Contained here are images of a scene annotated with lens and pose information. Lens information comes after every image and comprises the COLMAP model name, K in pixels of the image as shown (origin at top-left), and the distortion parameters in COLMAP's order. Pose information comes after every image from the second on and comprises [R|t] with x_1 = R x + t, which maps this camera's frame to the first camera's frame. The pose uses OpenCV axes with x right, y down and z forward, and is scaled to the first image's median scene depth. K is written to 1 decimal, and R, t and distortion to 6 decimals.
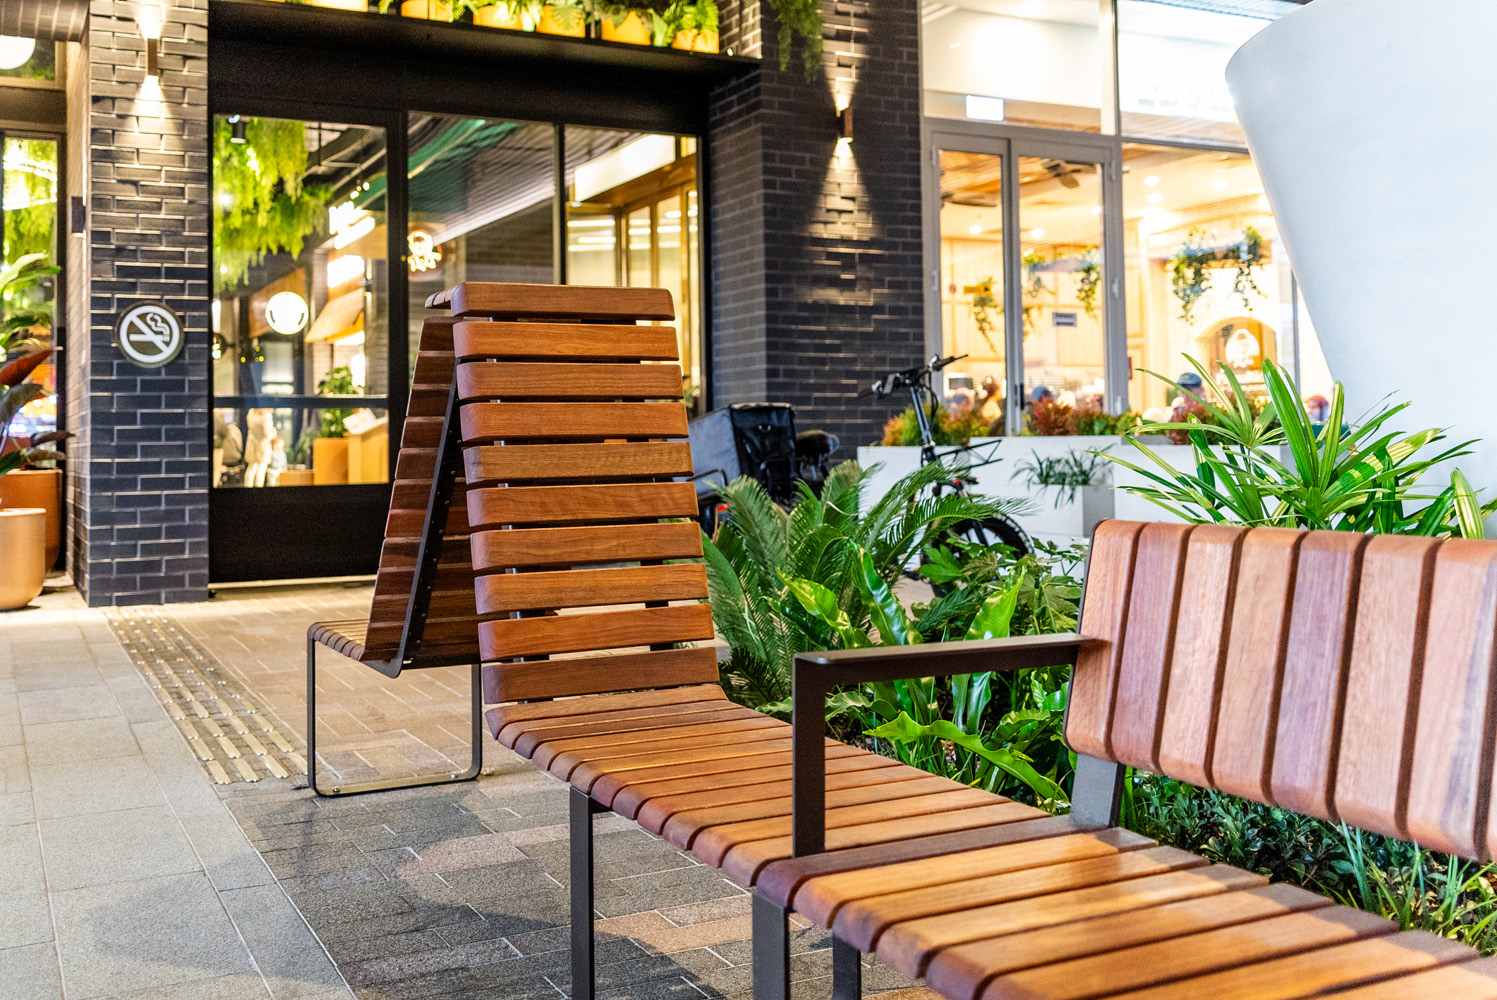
lens RADIAL K [[1343.3, 0, 744.1], [0, 1343.3, 417.4], [0, 0, 1]] dist [0.123950, 0.002259]
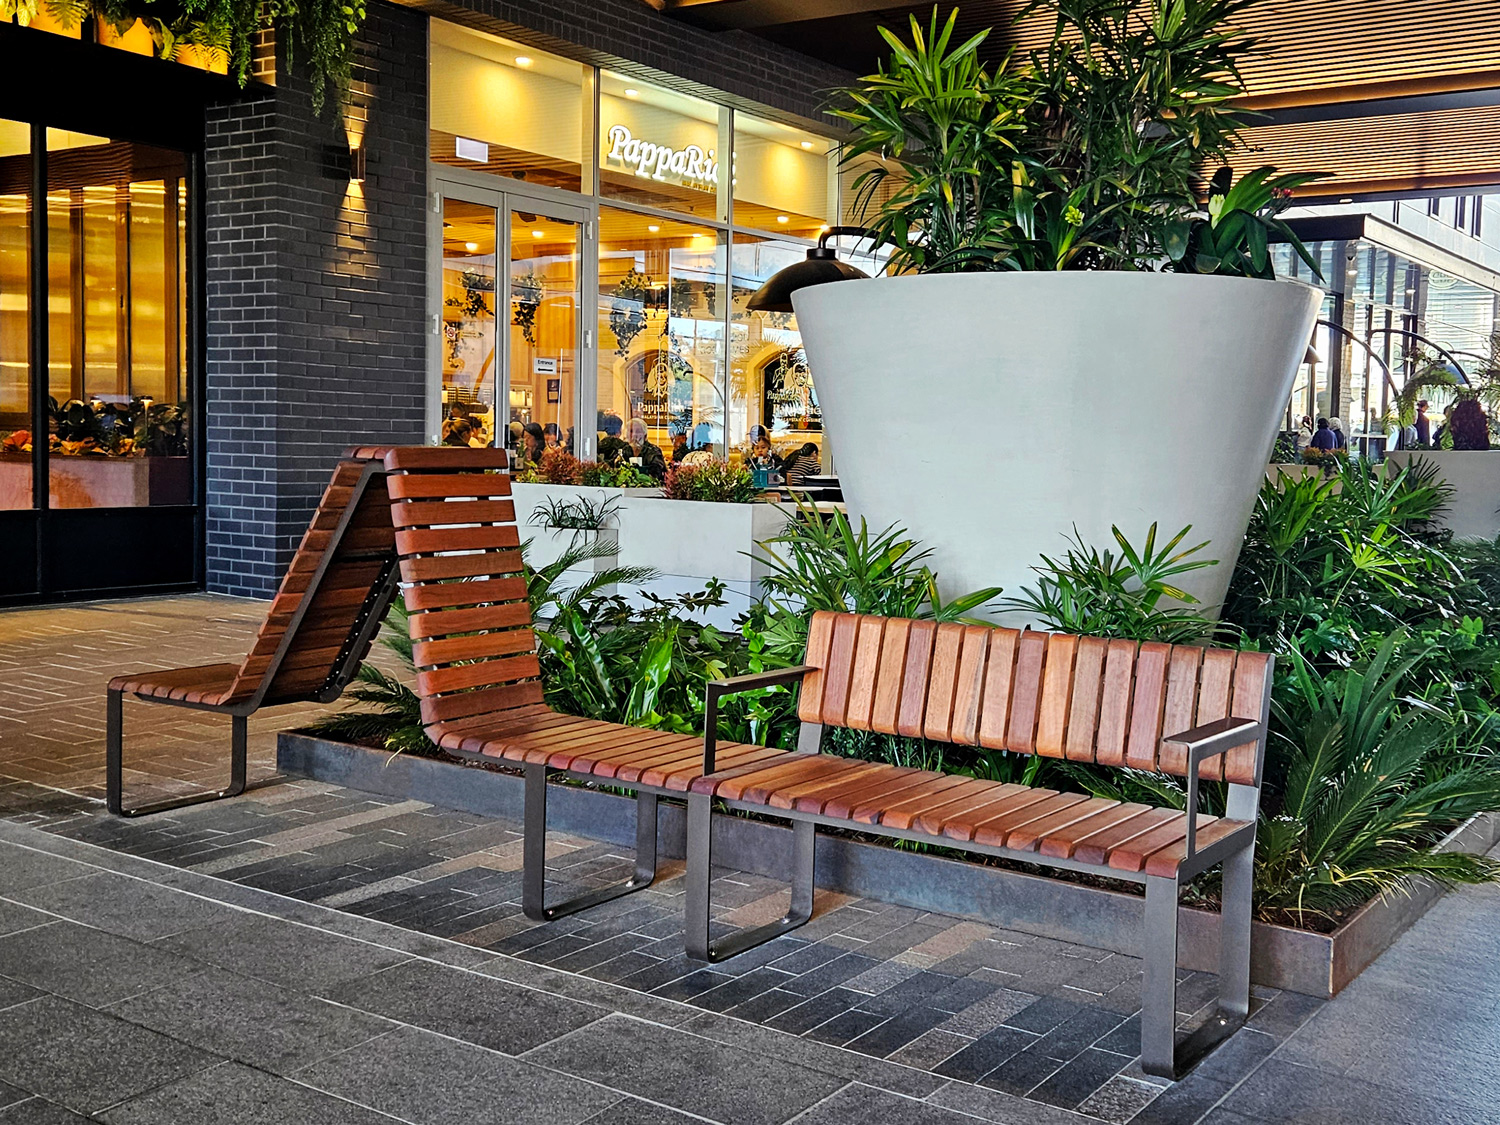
lens RADIAL K [[1616.5, 0, 750.0], [0, 1616.5, 562.5], [0, 0, 1]] dist [0.512946, -0.000371]
pose [[0.892702, -0.006718, 0.450597, -0.258496], [-0.042969, 0.994064, 0.099950, -0.066408], [-0.448594, -0.108588, 0.887115, -0.315016]]
